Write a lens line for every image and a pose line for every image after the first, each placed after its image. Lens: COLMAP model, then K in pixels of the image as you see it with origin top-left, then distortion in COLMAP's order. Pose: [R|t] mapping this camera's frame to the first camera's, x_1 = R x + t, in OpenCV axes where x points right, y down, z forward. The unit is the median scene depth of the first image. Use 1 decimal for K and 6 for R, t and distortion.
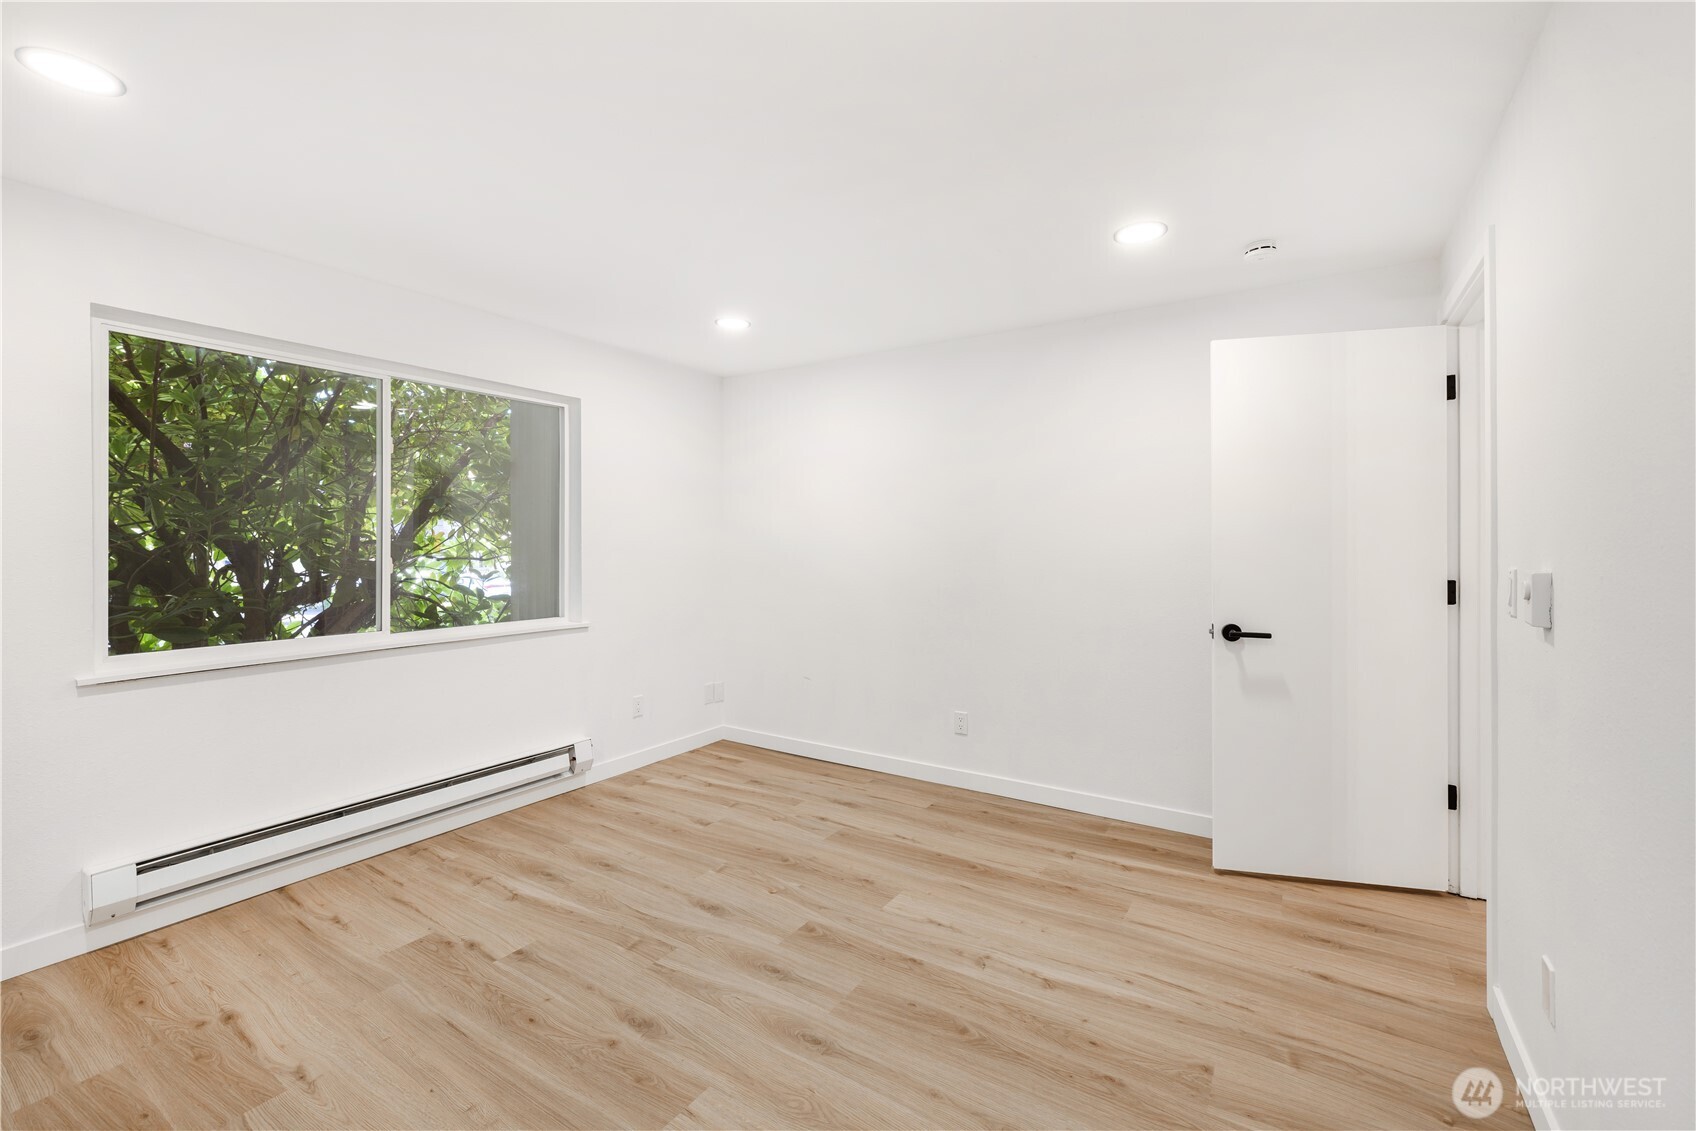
lens RADIAL K [[698.9, 0, 846.0], [0, 698.9, 536.3], [0, 0, 1]] dist [-0.000371, -0.000102]
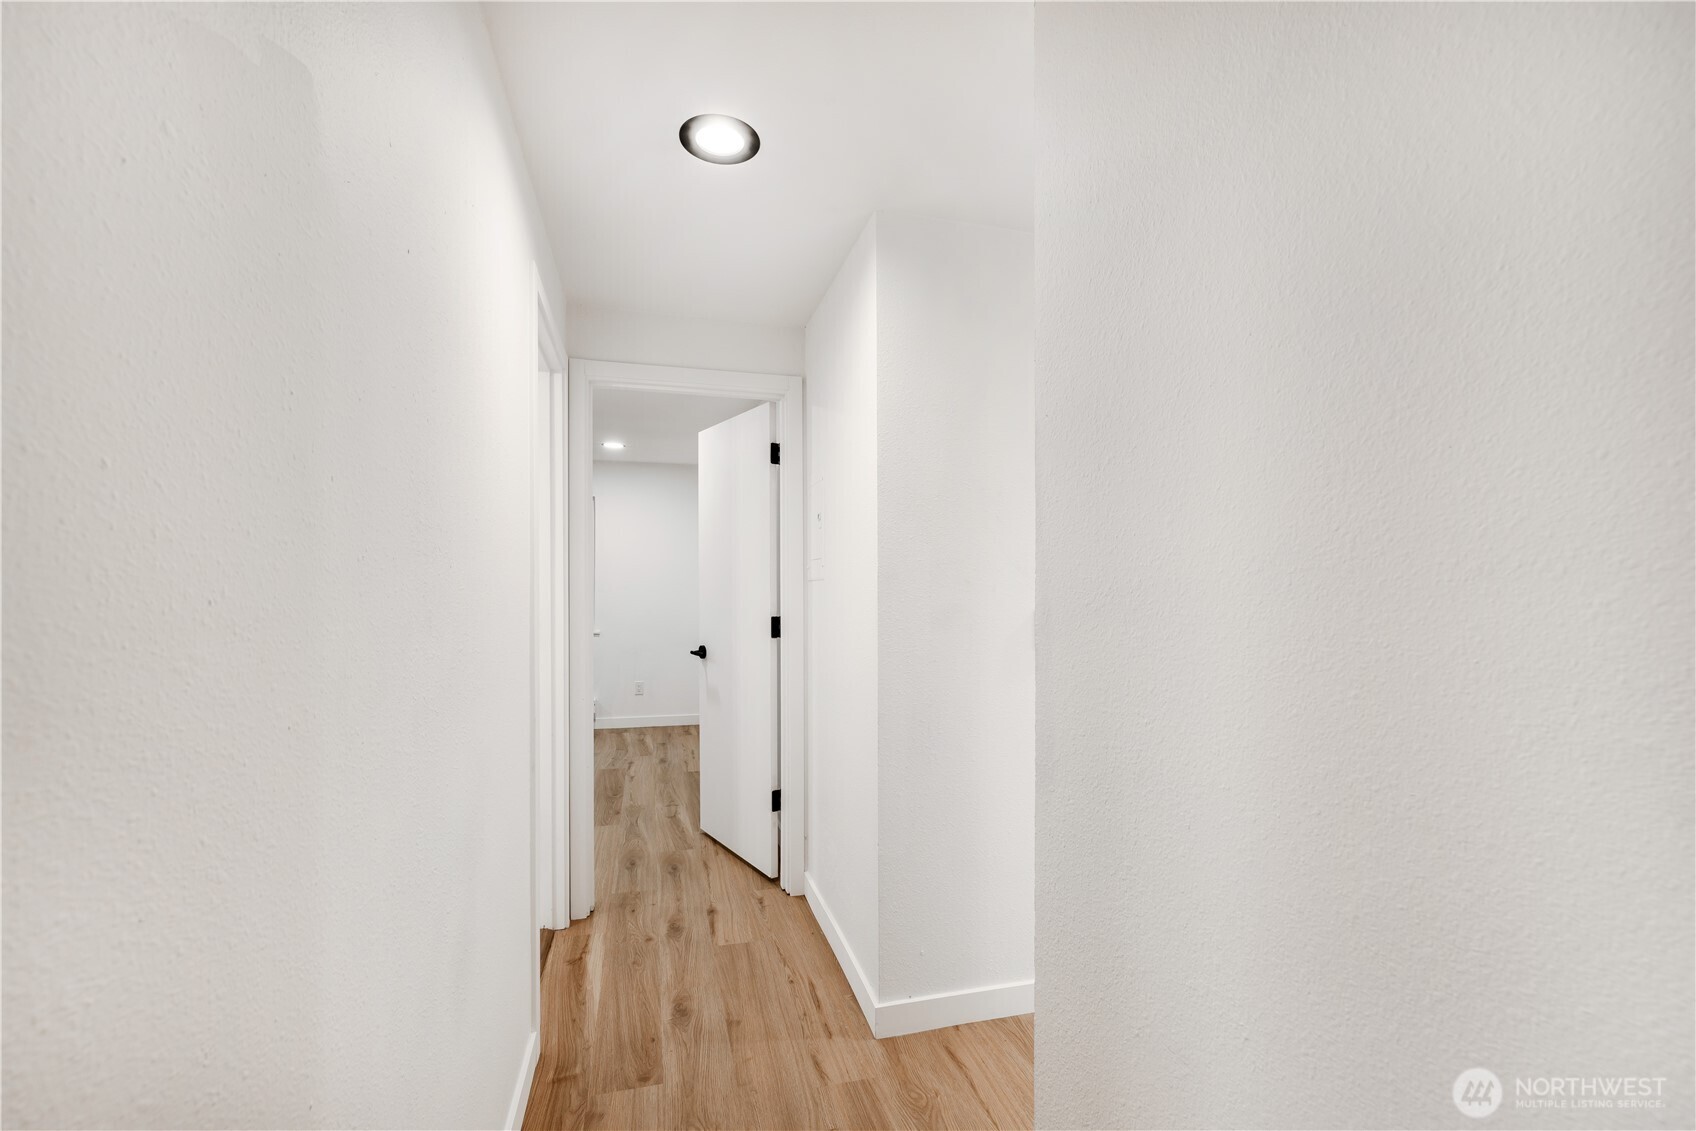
lens RADIAL K [[721.0, 0, 852.3], [0, 721.0, 577.9], [0, 0, 1]] dist [0.001062, 0.000035]
pose [[0.745446, -0.001534, -0.666565, 2.210443], [0.002081, 0.999998, 0.000026, -0.003225], [0.666563, -0.001407, 0.745447, 0.224684]]
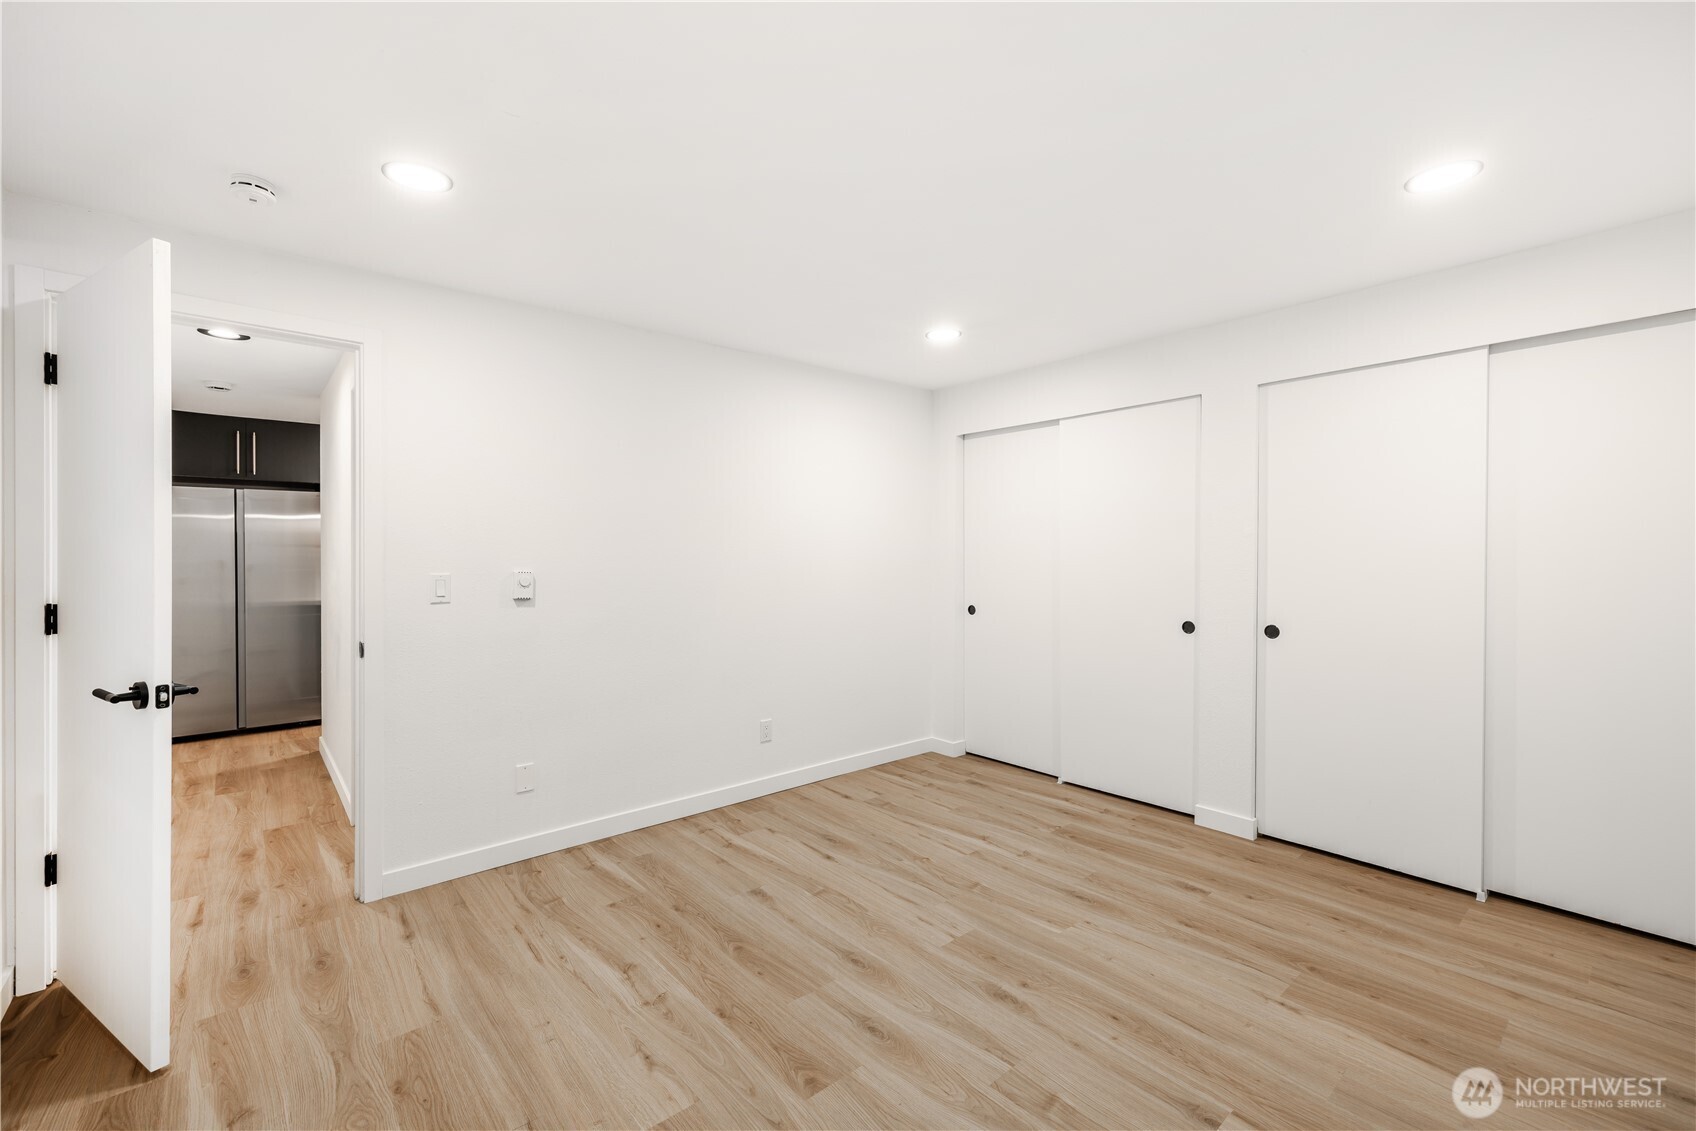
lens RADIAL K [[710.3, 0, 841.5], [0, 710.3, 562.4], [0, 0, 1]] dist [0.003369, 0.000165]
pose [[-0.955287, 0.000508, 0.295678, -0.340327], [-0.000447, 0.999995, -0.003163, 0.022547], [-0.295678, -0.003154, -0.955282, 1.922588]]
